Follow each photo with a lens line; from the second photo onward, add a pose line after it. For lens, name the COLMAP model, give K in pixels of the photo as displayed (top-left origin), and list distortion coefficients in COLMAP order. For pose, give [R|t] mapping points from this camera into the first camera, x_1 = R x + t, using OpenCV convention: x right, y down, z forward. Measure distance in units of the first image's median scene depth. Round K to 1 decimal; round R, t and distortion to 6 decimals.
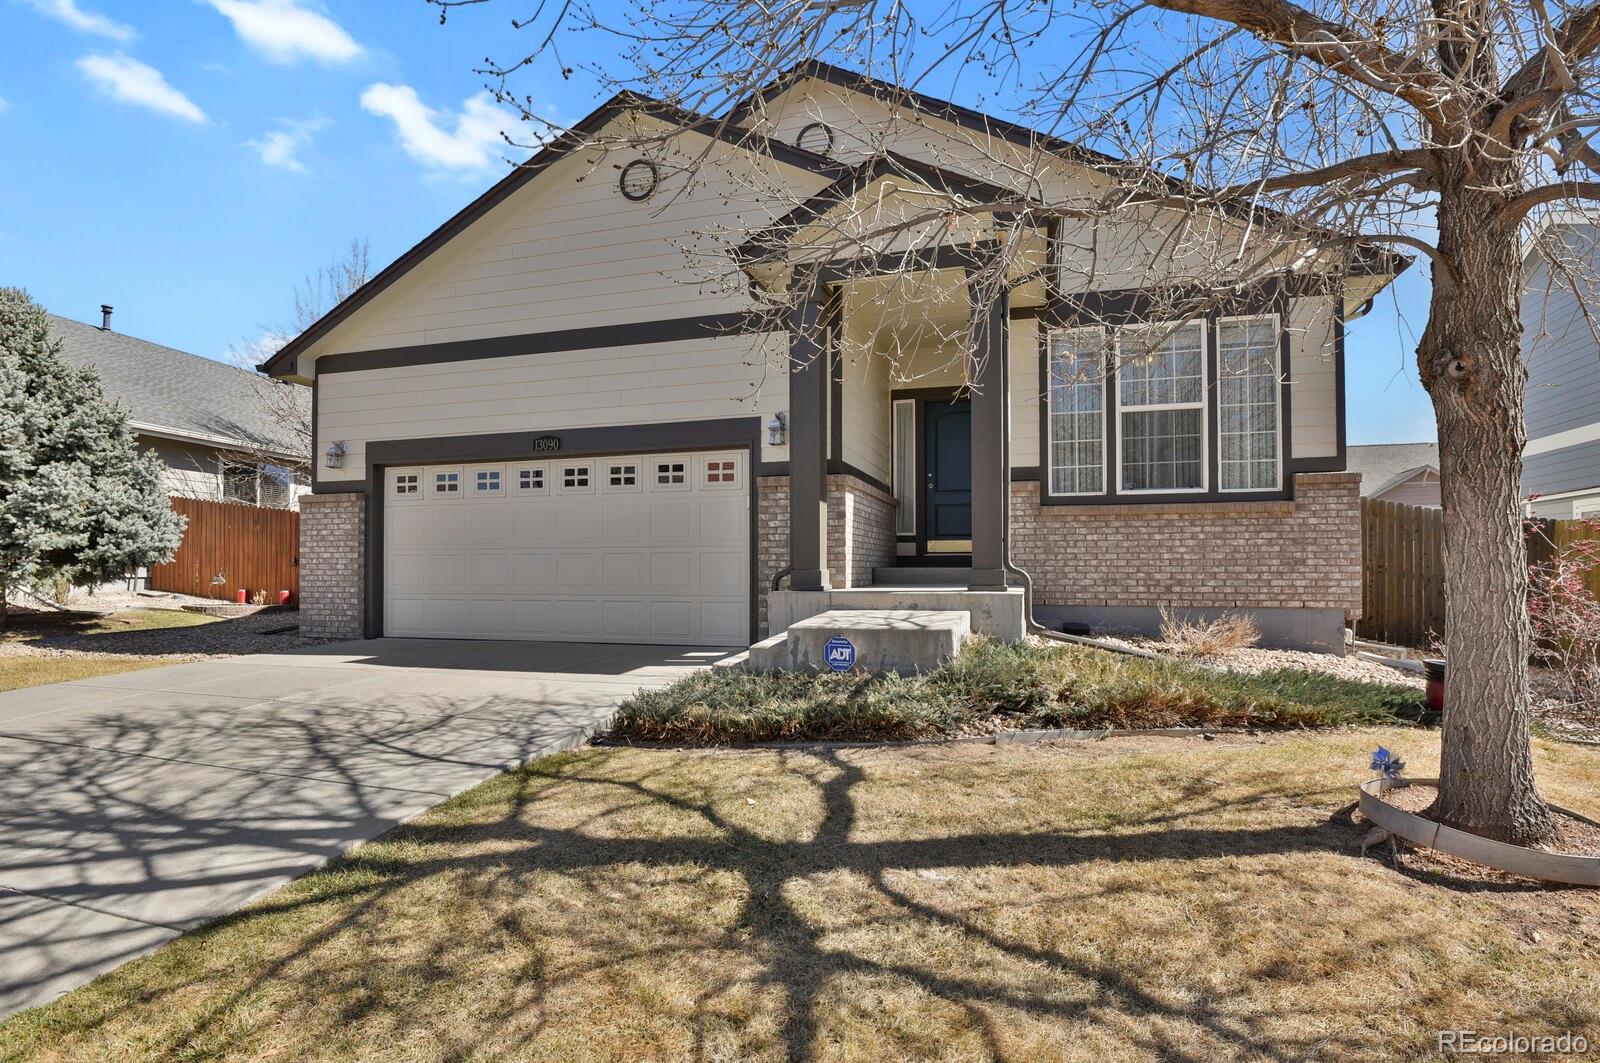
lens RADIAL K [[782.8, 0, 799.5], [0, 782.8, 556.5], [0, 0, 1]] dist [-0.029373, -0.001153]
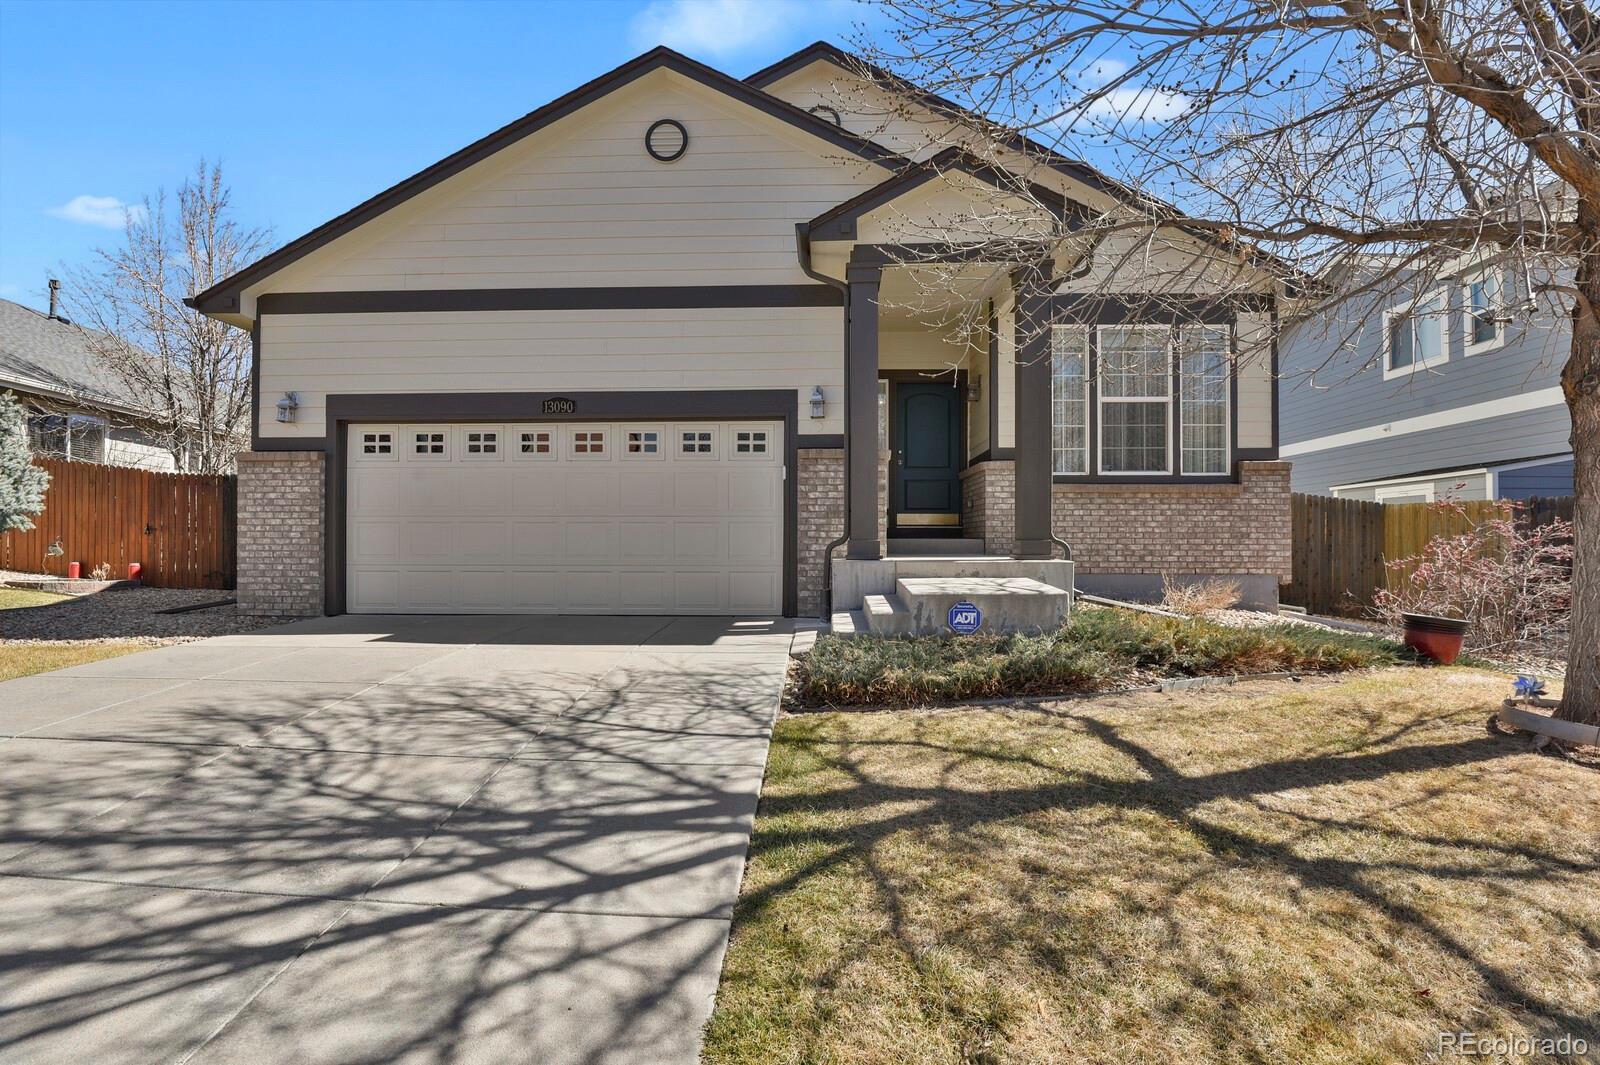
lens RADIAL K [[773.0, 0, 800.0], [0, 773.0, 532.5], [0, 0, 1]] dist [-0.026310, -0.000943]
pose [[0.970133, 0.007241, 0.242466, -0.307797], [-0.007855, 0.999968, 0.001566, 0.005938], [-0.242447, -0.003423, 0.970159, 0.024096]]
